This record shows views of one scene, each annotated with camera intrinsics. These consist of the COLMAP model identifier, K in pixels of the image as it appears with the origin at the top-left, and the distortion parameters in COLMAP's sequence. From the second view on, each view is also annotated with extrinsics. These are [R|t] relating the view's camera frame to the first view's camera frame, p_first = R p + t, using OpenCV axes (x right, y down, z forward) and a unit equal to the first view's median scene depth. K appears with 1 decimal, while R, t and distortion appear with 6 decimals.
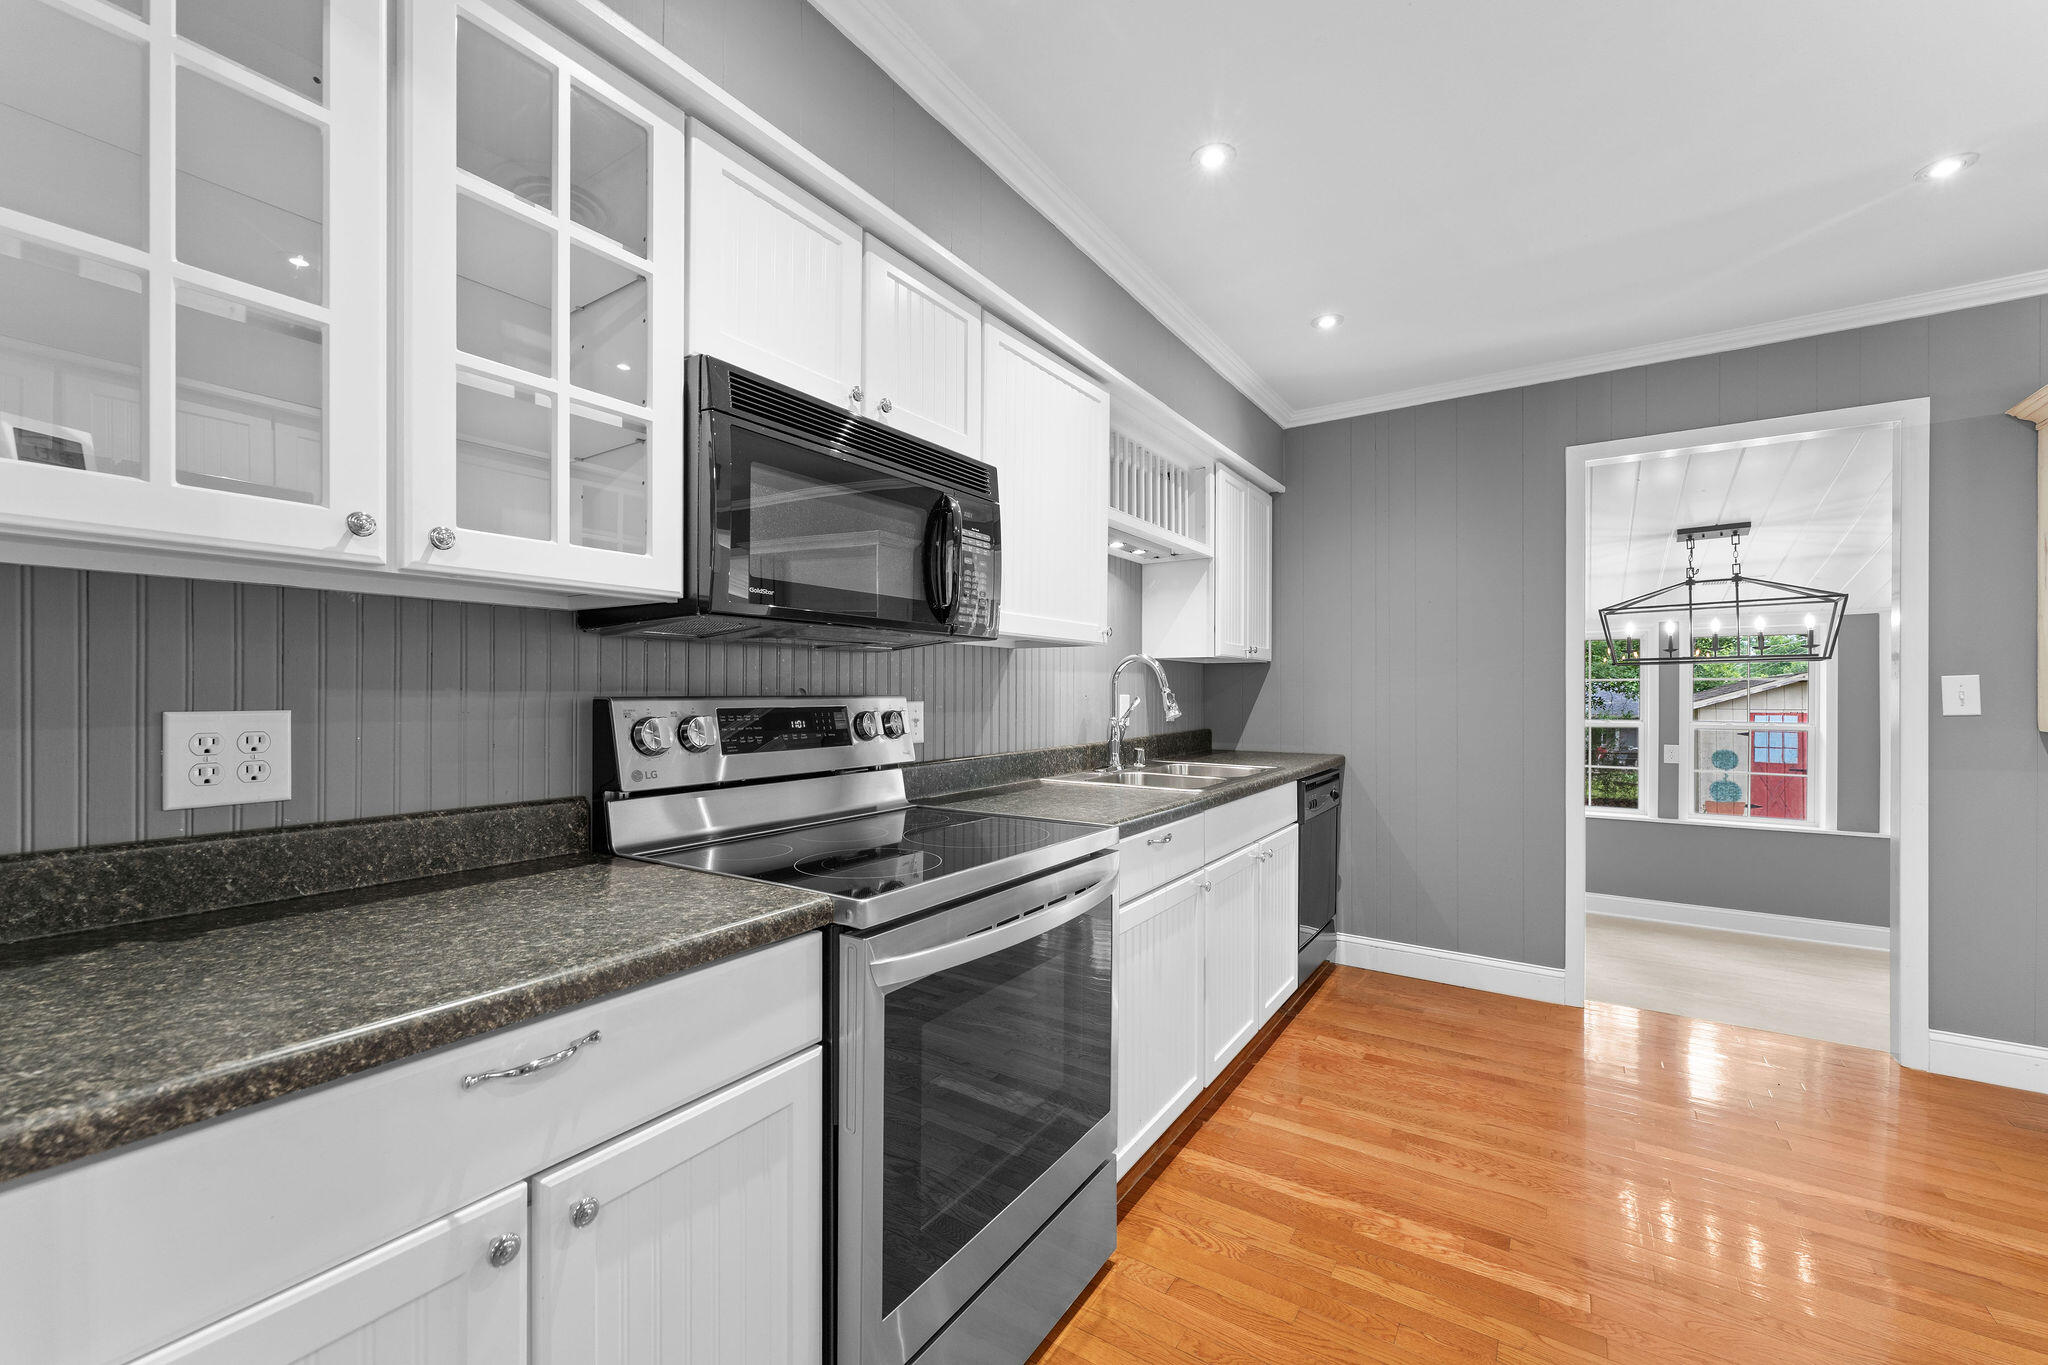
lens RADIAL K [[813.1, 0, 1022.7], [0, 813.1, 694.0], [0, 0, 1]] dist [0.002853, -0.000102]
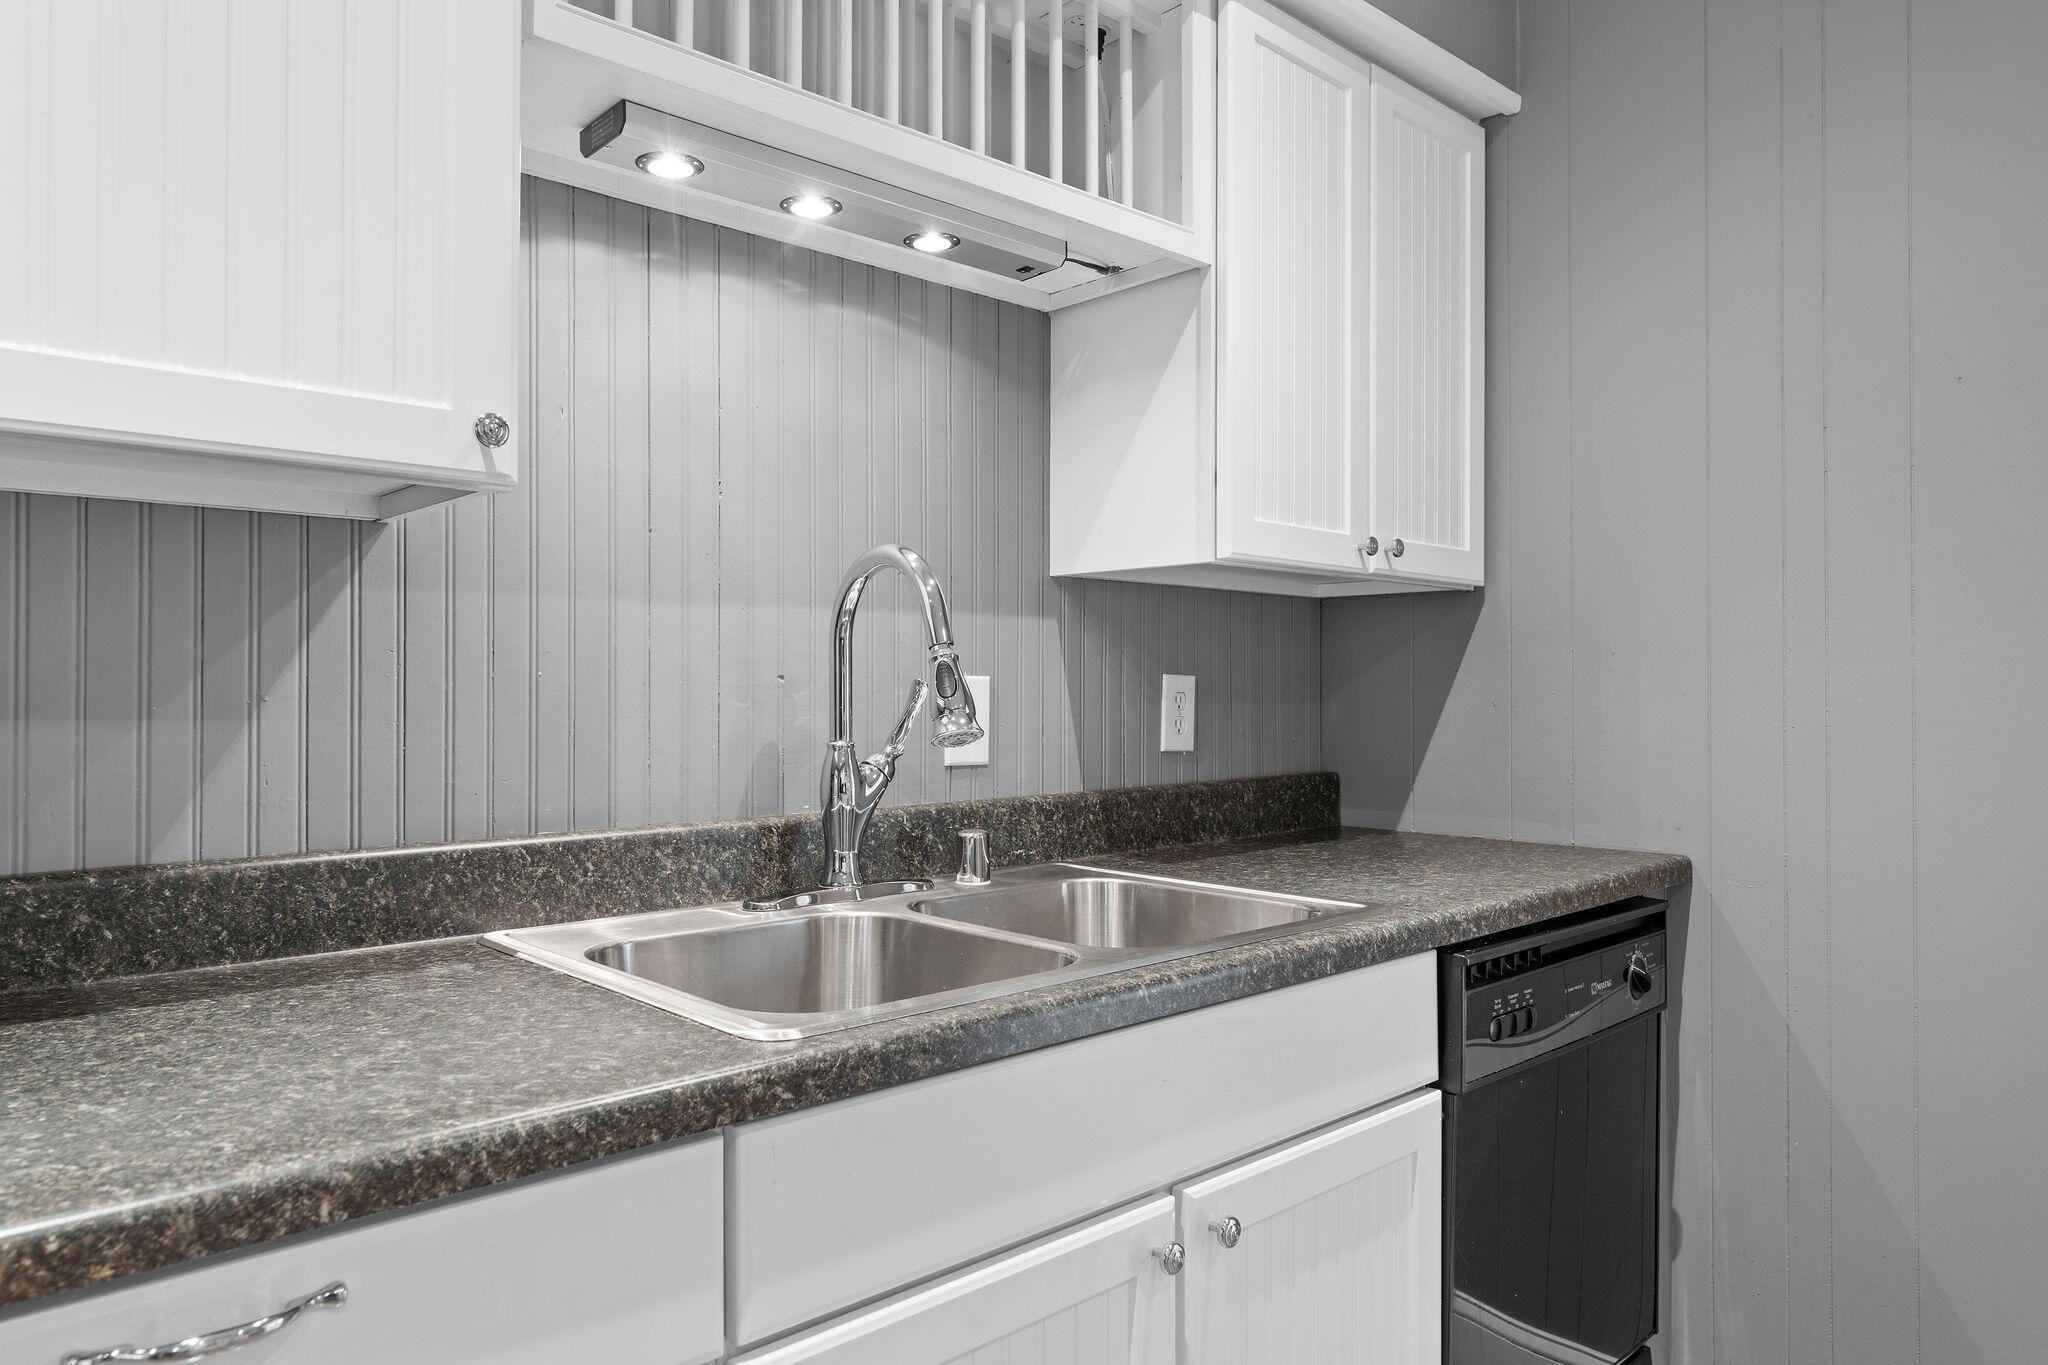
lens RADIAL K [[1416.6, 0, 1025.4], [0, 1416.6, 678.2], [0, 0, 1]] dist [-0.025679, 0.000742]
pose [[0.979509, 0.012194, -0.201029, 0.250226], [-0.012086, 0.999925, 0.001762, 0.000677], [0.201035, 0.000703, 0.979584, 0.375129]]
